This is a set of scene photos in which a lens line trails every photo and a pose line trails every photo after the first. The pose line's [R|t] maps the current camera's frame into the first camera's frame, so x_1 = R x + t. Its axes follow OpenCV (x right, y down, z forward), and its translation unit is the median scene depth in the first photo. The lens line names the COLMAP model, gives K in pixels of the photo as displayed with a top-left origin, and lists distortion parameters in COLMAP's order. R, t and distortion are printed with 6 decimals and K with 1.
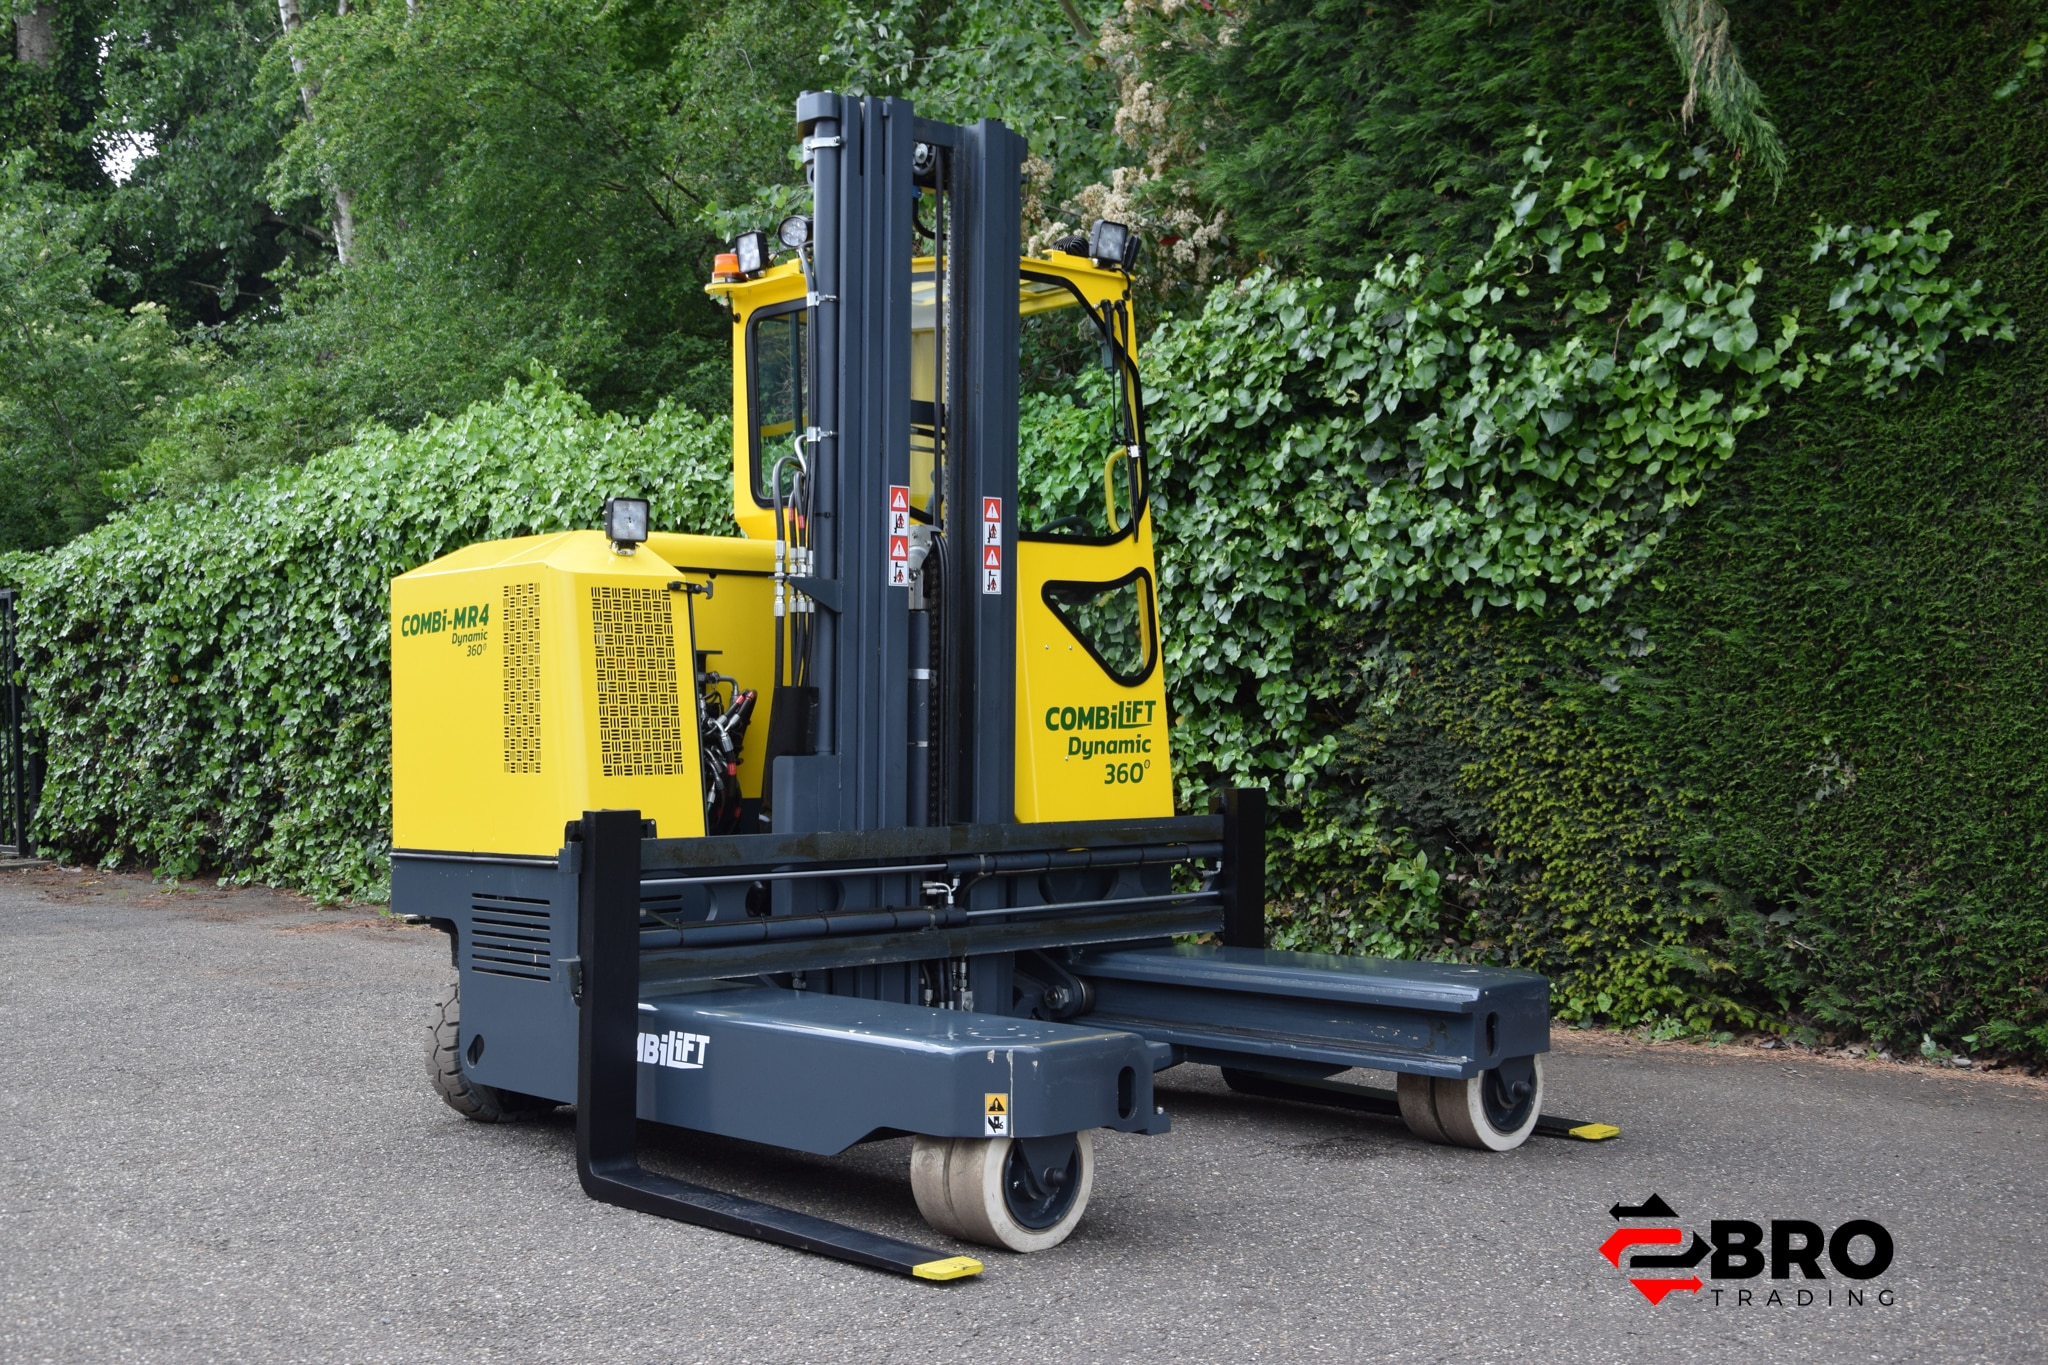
lens RADIAL K [[2335.4, 0, 1019.4], [0, 2335.4, 687.2], [0, 0, 1]] dist [0.079955, 0.000000]
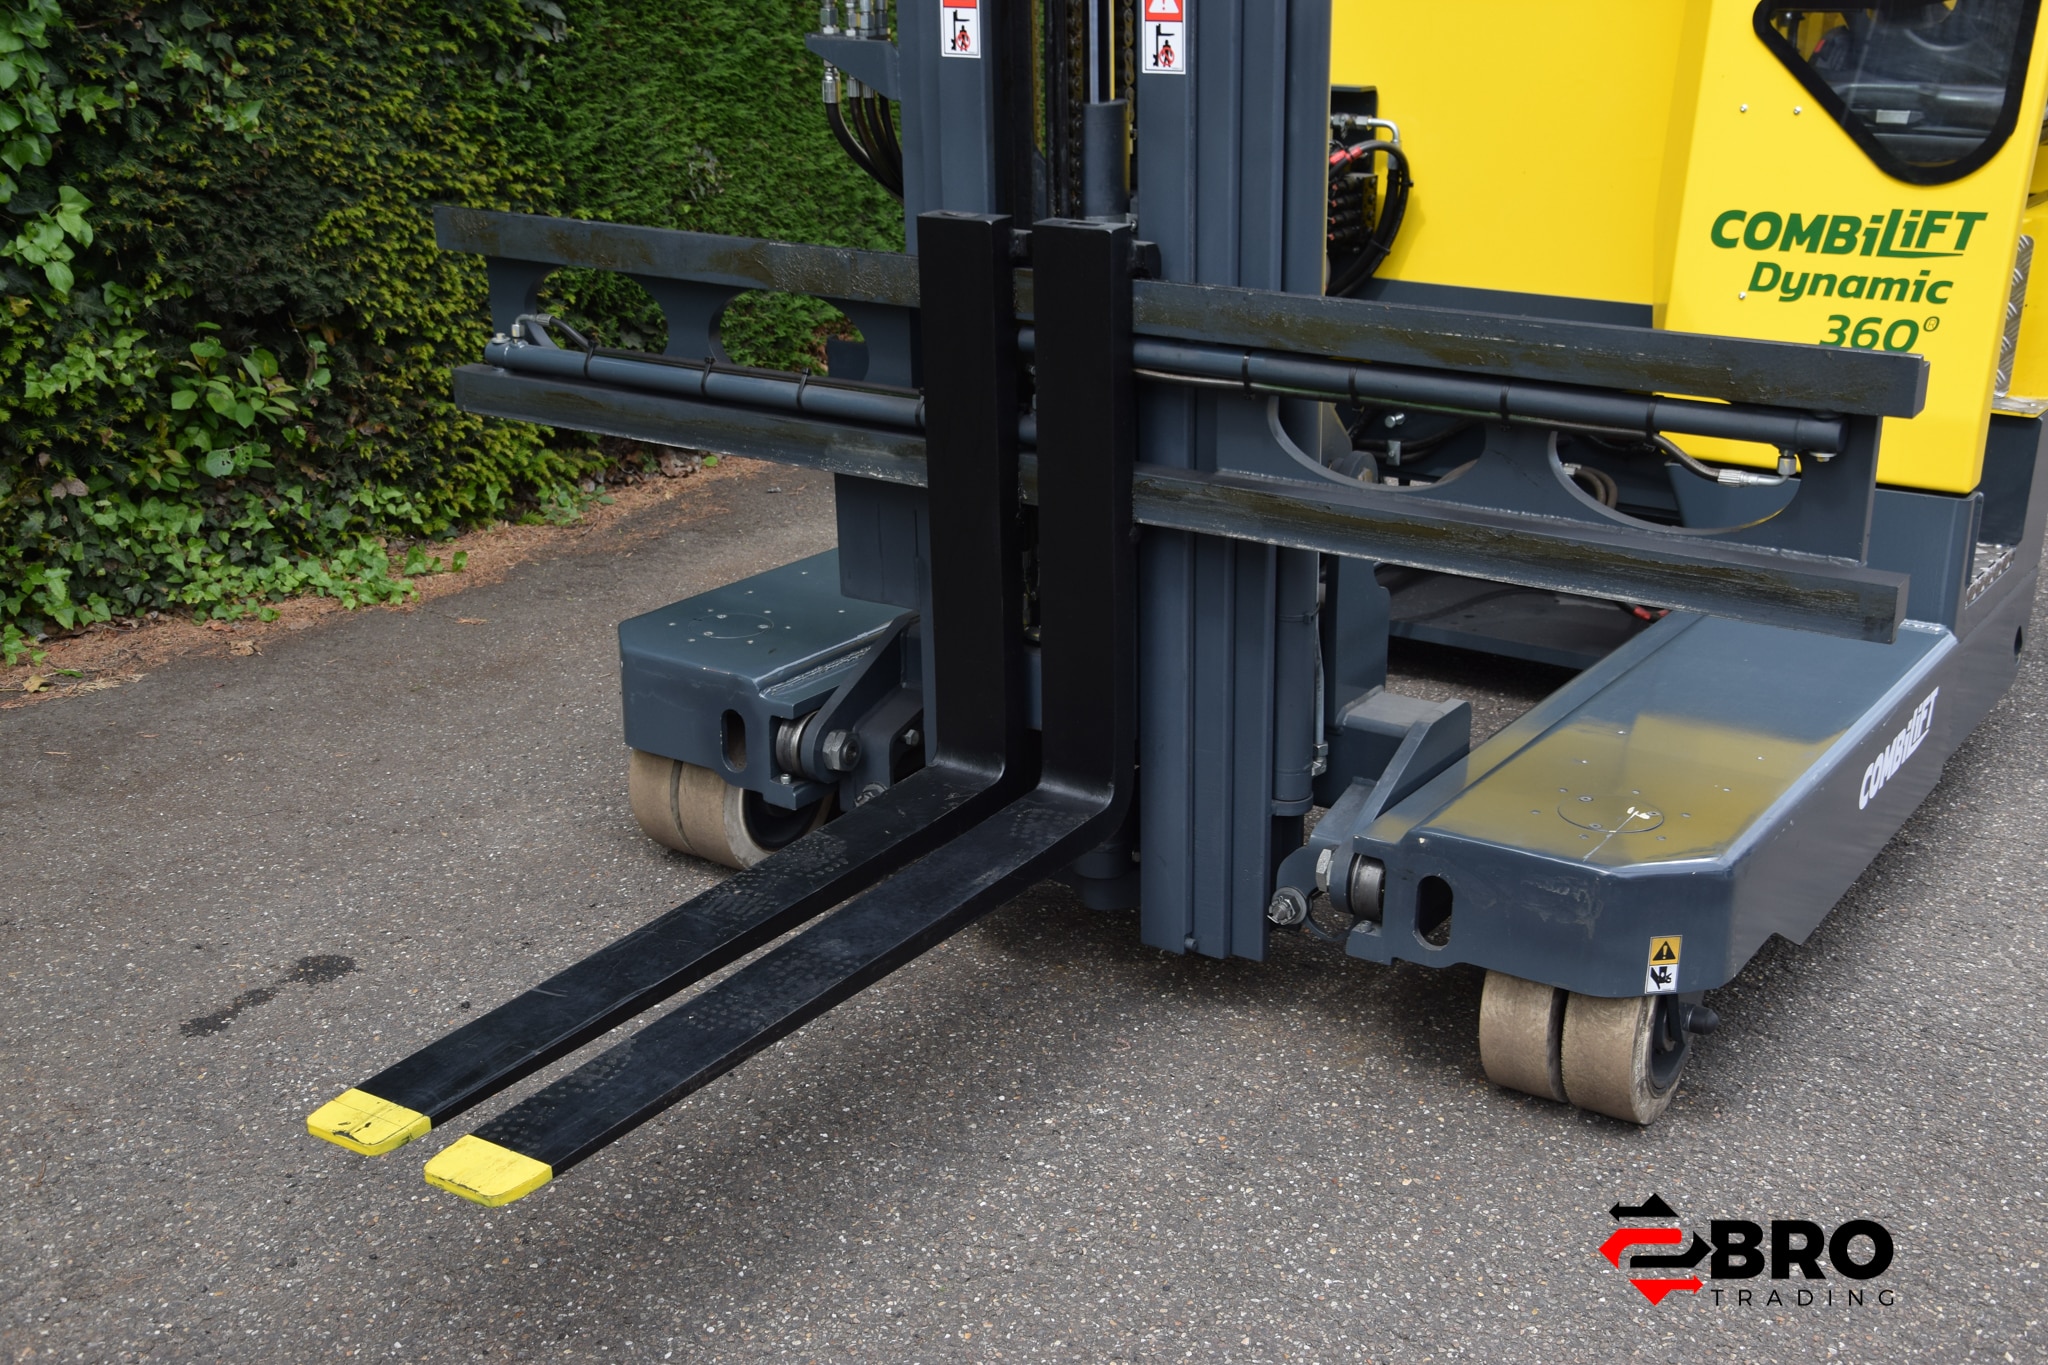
lens RADIAL K [[2335.4, 0, 999.1], [0, 2335.4, 686.2], [0, 0, 1]] dist [0.079955, 0.000000]
pose [[-0.235406, -0.303319, 0.923353, -0.528430], [-0.022291, 0.951488, 0.306878, -0.049776], [-0.971641, 0.051659, -0.230748, 0.992971]]
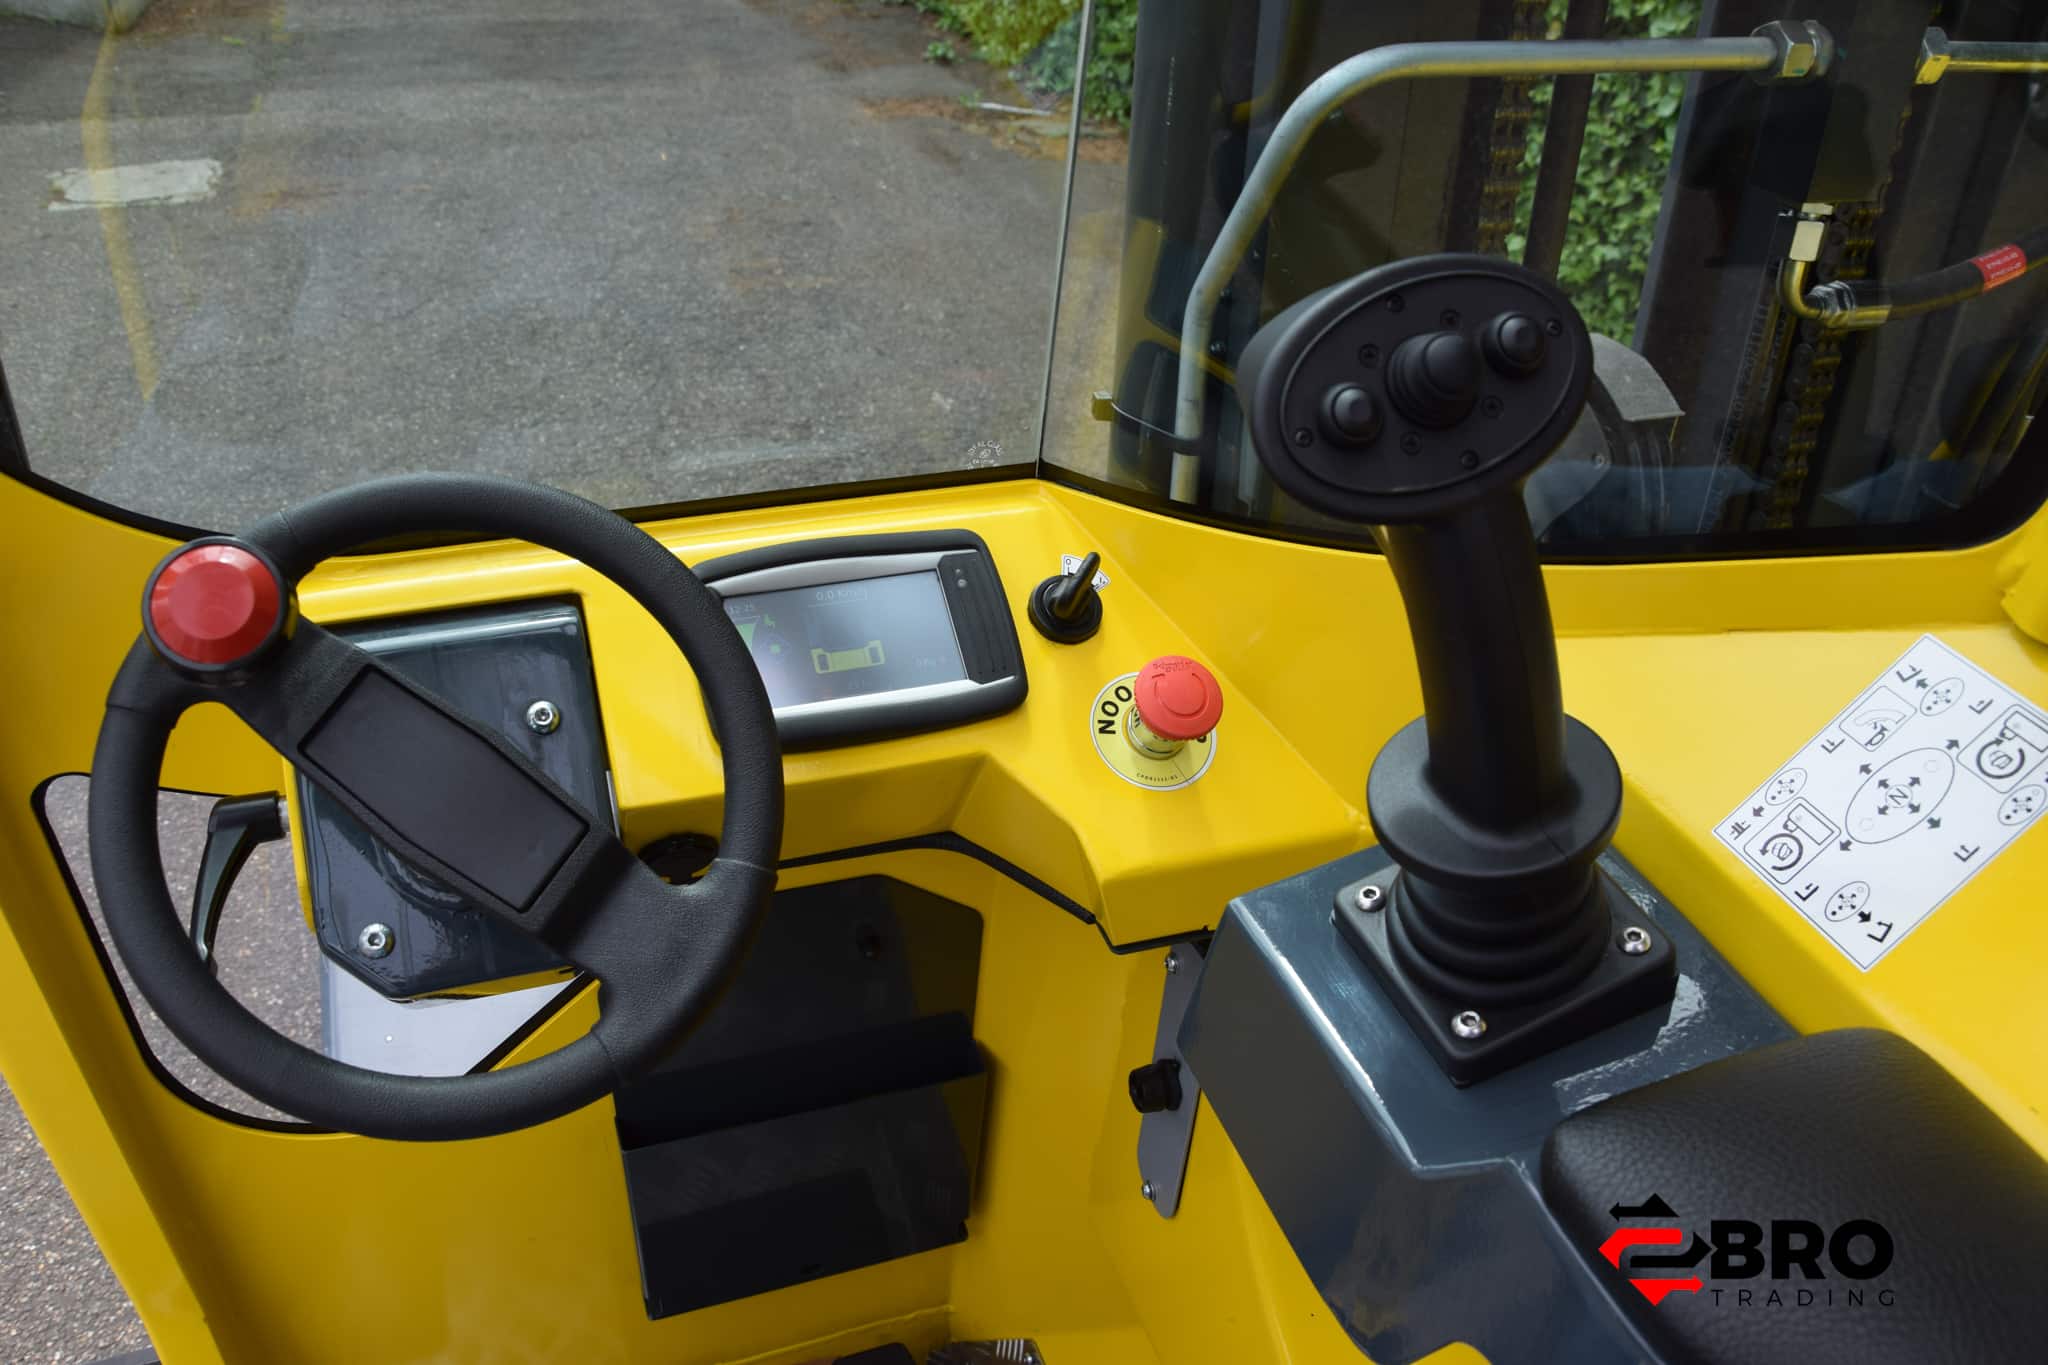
lens RADIAL K [[1578.4, 0, 1021.4], [0, 1578.4, 673.4], [0, 0, 1]] dist [-0.160111, 0.114397]
pose [[0.927035, 0.248169, -0.281101, -0.013557], [-0.054599, 0.831001, 0.553586, -0.100474], [0.370978, -0.497845, 0.783917, 0.628047]]
